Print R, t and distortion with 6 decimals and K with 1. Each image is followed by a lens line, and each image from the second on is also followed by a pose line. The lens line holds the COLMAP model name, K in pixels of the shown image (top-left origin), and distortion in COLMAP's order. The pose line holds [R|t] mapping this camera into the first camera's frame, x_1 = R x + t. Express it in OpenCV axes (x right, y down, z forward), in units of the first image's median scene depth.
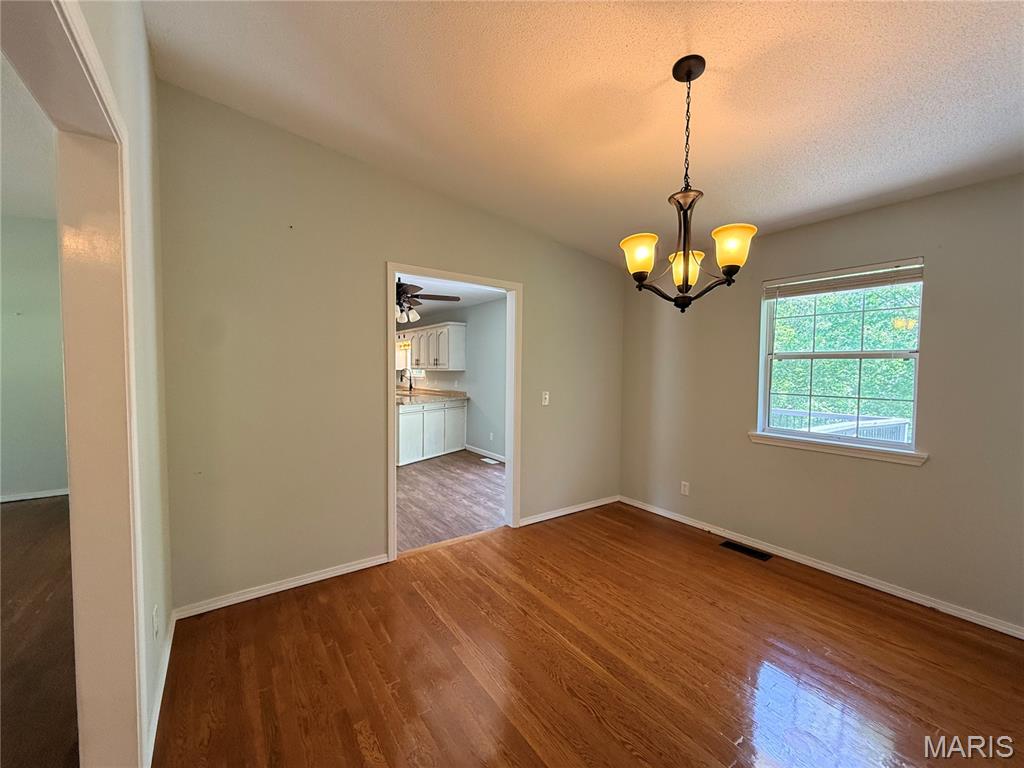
lens RADIAL K [[408.1, 0, 508.8], [0, 408.1, 384.3], [0, 0, 1]] dist [0.000233, 0.000752]
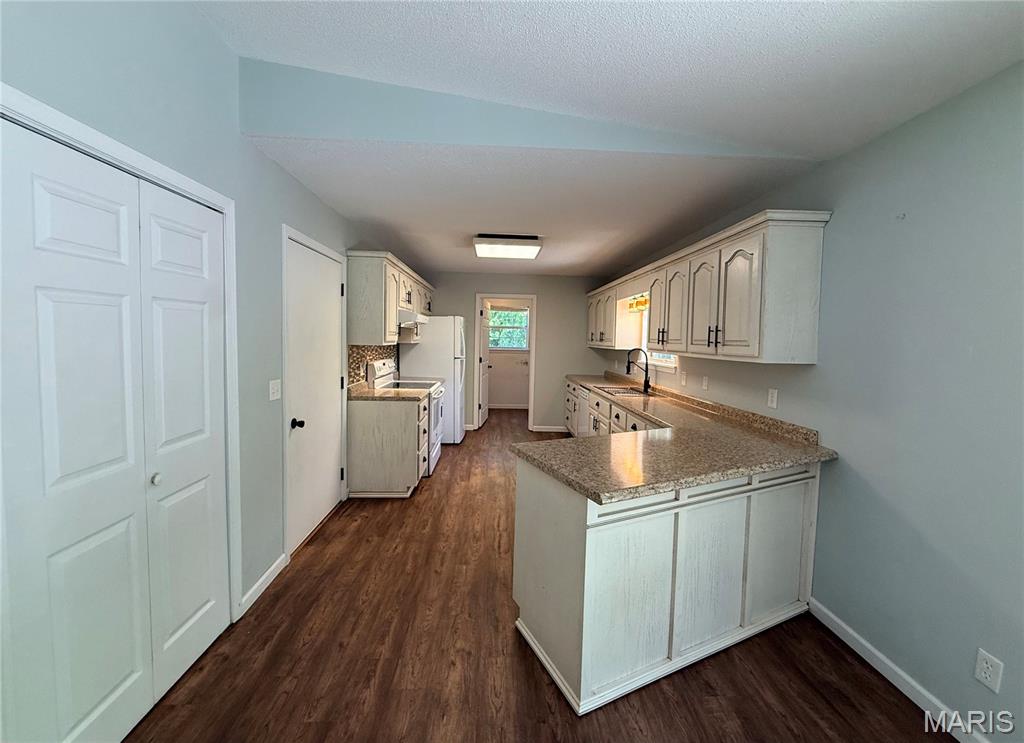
lens RADIAL K [[428.3, 0, 513.3], [0, 428.3, 355.4], [0, 0, 1]] dist [0.021838, 0.000027]
pose [[0.850115, 0.035411, -0.525405, -0.127549], [-0.038946, 0.999232, 0.004330, -0.031977], [0.525155, 0.016781, 0.850841, 0.570998]]
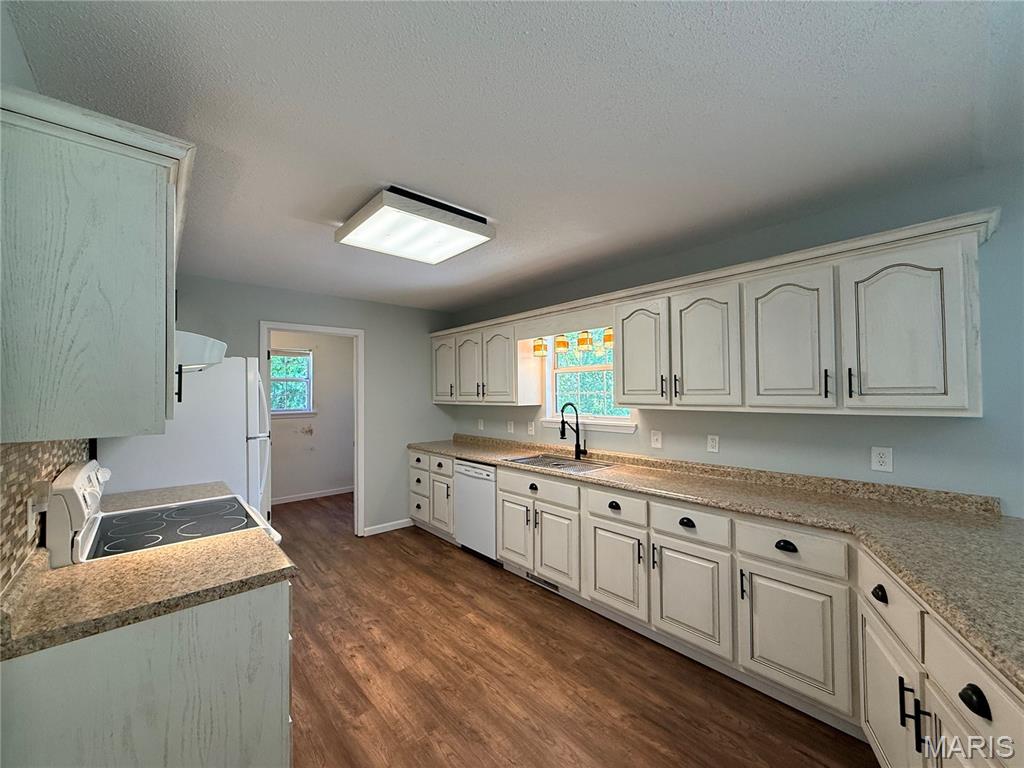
lens RADIAL K [[408.1, 0, 508.8], [0, 408.1, 384.3], [0, 0, 1]] dist [0.000233, 0.000752]
pose [[0.991341, -0.011664, 0.130793, -0.428348], [0.019640, 0.998014, -0.059853, -0.041889], [-0.129835, 0.061904, 0.989601, 0.761751]]
